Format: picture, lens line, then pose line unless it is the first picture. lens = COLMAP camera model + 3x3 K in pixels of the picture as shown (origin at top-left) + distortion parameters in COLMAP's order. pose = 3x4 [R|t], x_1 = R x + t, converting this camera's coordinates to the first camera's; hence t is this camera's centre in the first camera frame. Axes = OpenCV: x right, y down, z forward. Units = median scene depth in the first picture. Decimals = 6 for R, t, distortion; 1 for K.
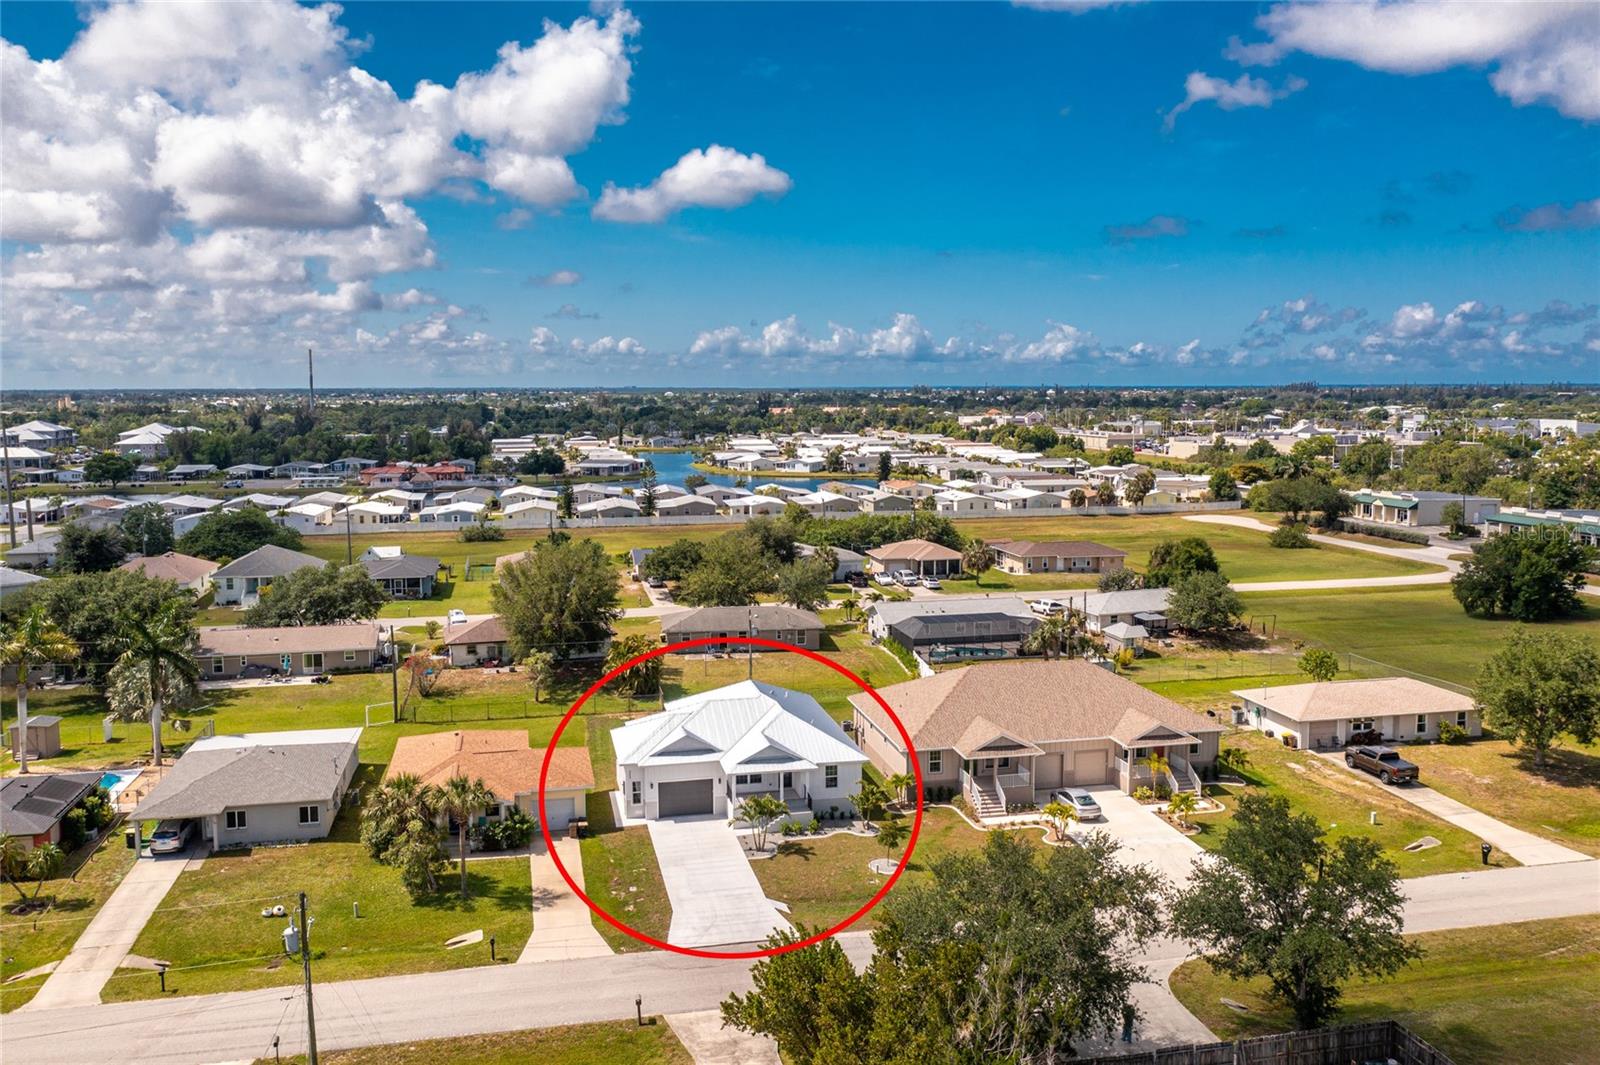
lens RADIAL K [[1276.0, 0, 791.5], [0, 1276.0, 518.4], [0, 0, 1]] dist [-0.003435, 0.004609]
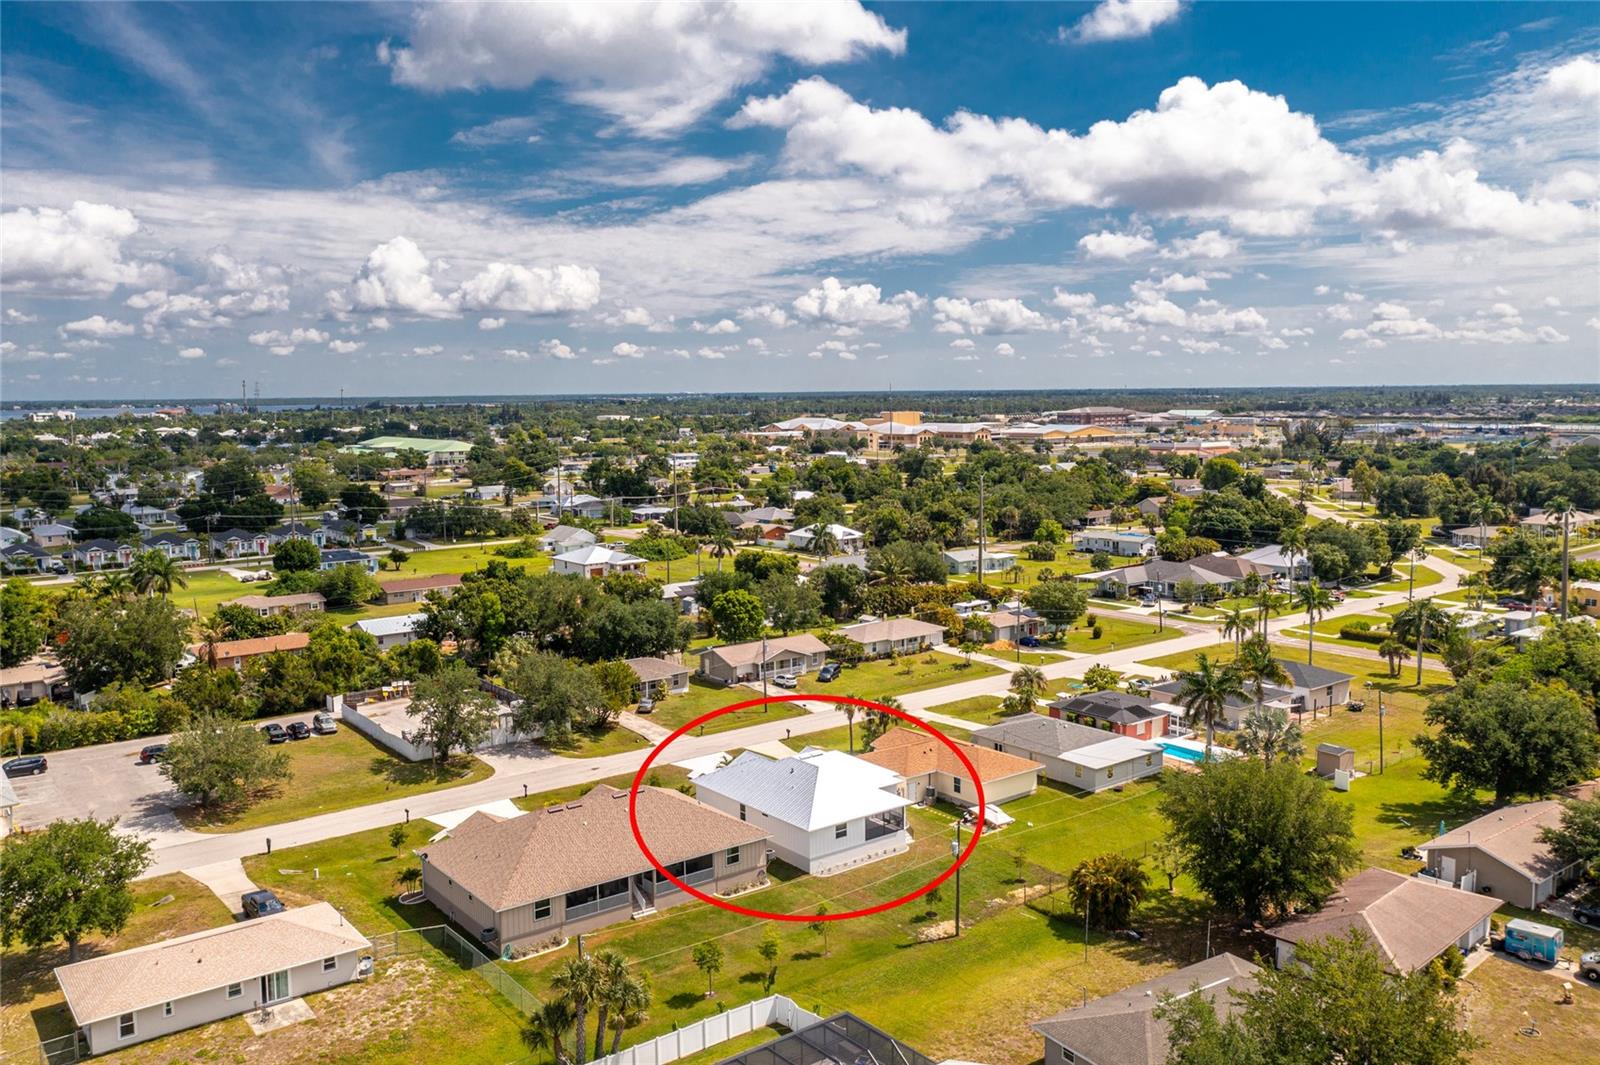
lens RADIAL K [[1270.7, 0, 798.9], [0, 1270.7, 575.4], [0, 0, 1]] dist [-0.001262, 0.002107]
pose [[-0.899126, 0.075773, -0.431081, 0.525052], [-0.032193, 0.970784, 0.237786, -0.357934], [0.436504, 0.227677, -0.870418, 2.160641]]
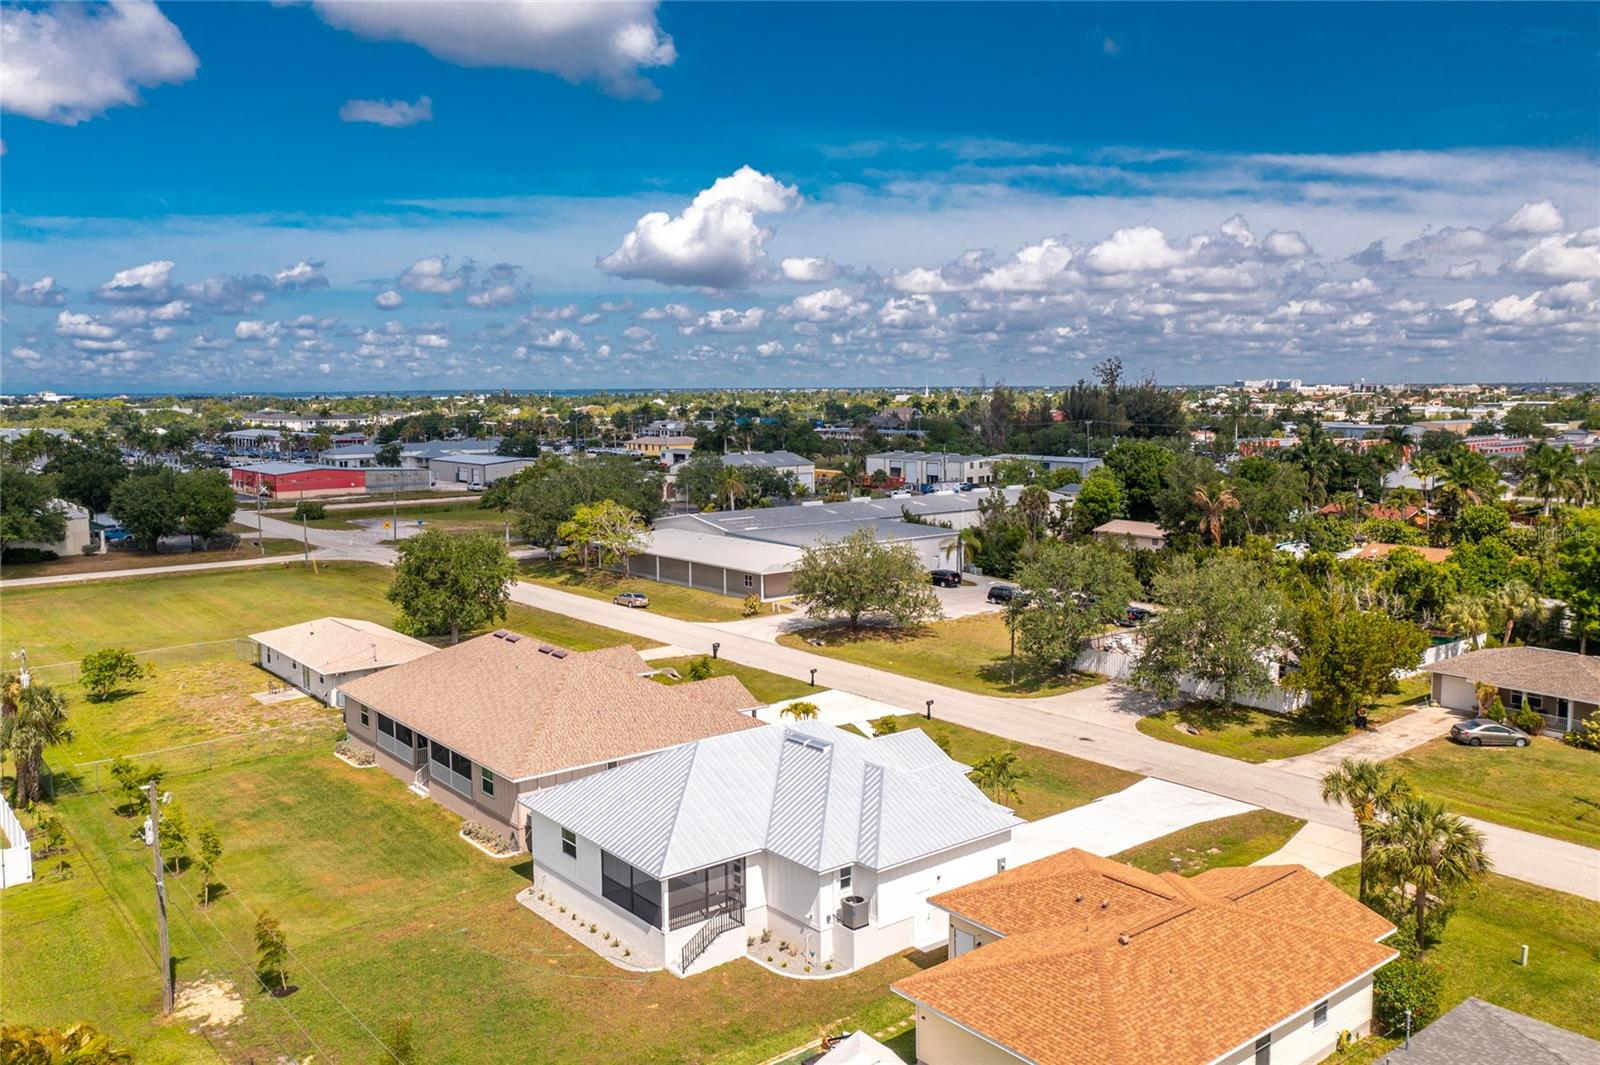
lens RADIAL K [[1274.8, 0, 796.3], [0, 1274.8, 532.7], [0, 0, 1]] dist [-0.002239, -0.004118]
pose [[-0.449771, -0.094959, 0.888081, -0.617382], [0.101563, 0.982444, 0.156486, -0.061078], [-0.887350, 0.160579, -0.432231, 1.307888]]
